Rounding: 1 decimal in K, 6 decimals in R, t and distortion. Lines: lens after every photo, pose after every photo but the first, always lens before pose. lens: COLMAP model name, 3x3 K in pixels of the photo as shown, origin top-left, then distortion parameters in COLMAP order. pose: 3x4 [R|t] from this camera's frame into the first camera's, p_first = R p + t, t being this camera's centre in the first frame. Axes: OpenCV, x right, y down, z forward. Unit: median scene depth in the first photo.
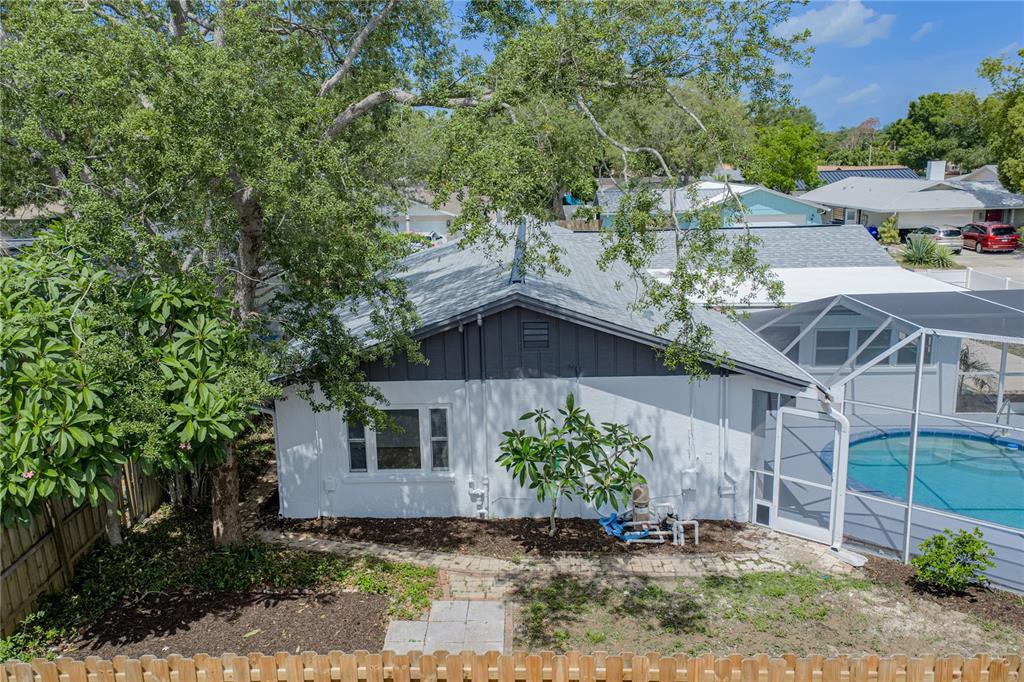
lens RADIAL K [[854.9, 0, 506.6], [0, 854.9, 346.3], [0, 0, 1]] dist [0.080304, -0.022093]
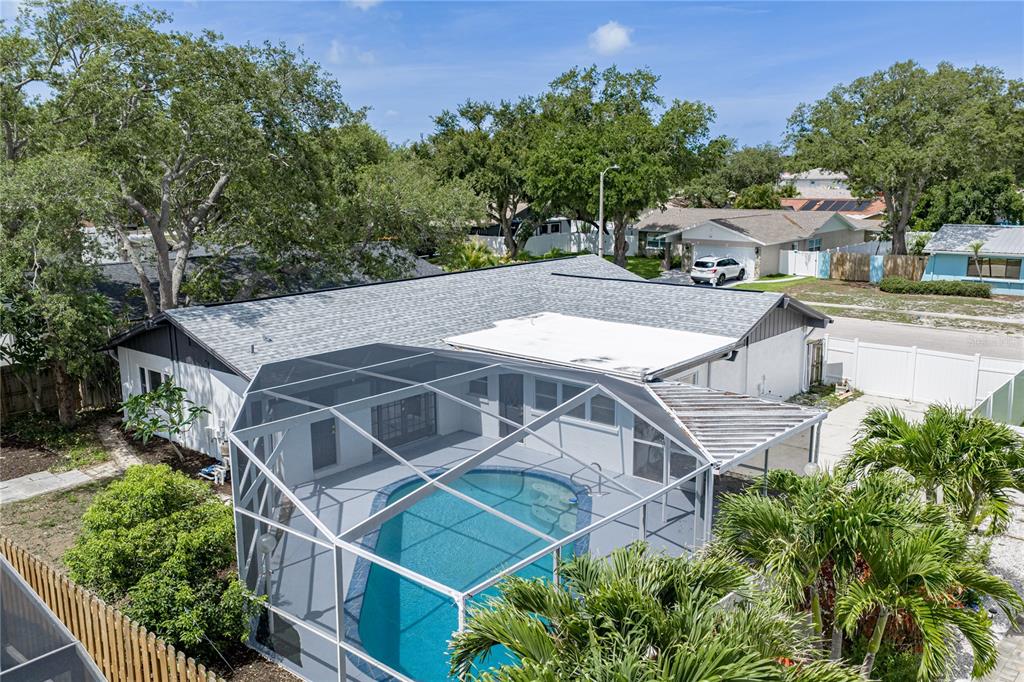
lens RADIAL K [[854.9, 0, 510.2], [0, 854.9, 347.2], [0, 0, 1]] dist [0.080304, -0.022093]
pose [[0.762422, 0.142273, -0.631246, 1.053085], [-0.141069, 0.988610, 0.052434, -0.115679], [0.631516, 0.049072, 0.773808, 0.074099]]
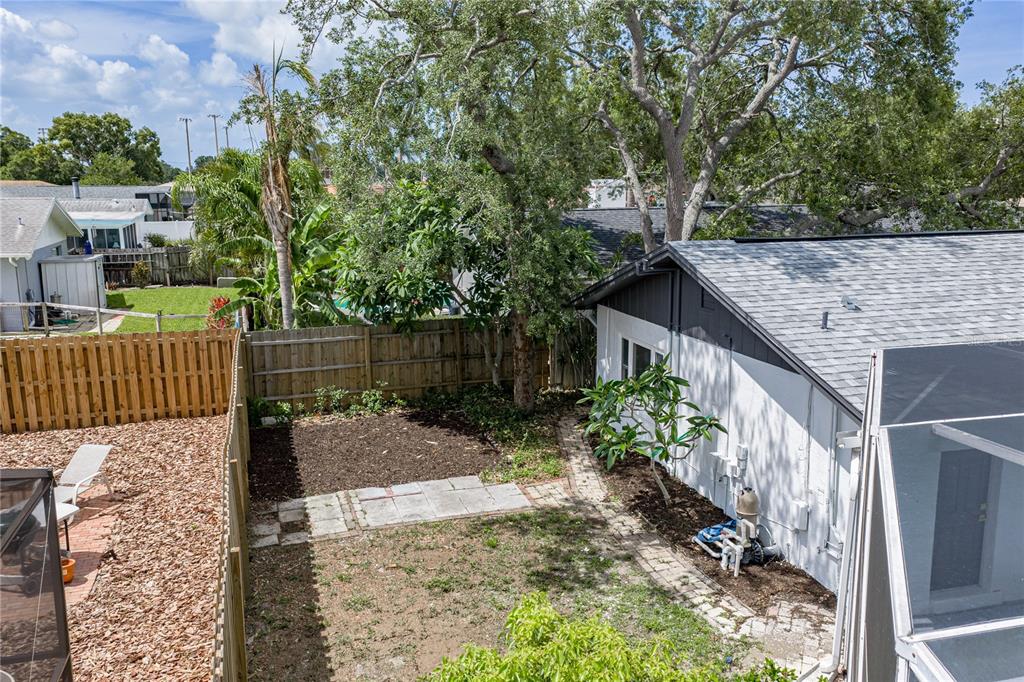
lens RADIAL K [[854.9, 0, 503.3], [0, 854.9, 342.1], [0, 0, 1]] dist [0.080304, -0.022093]
pose [[0.290014, 0.201850, -0.935494, 0.584403], [-0.200198, 0.968673, 0.146945, -0.038714], [0.935849, 0.144668, 0.321338, 0.341008]]
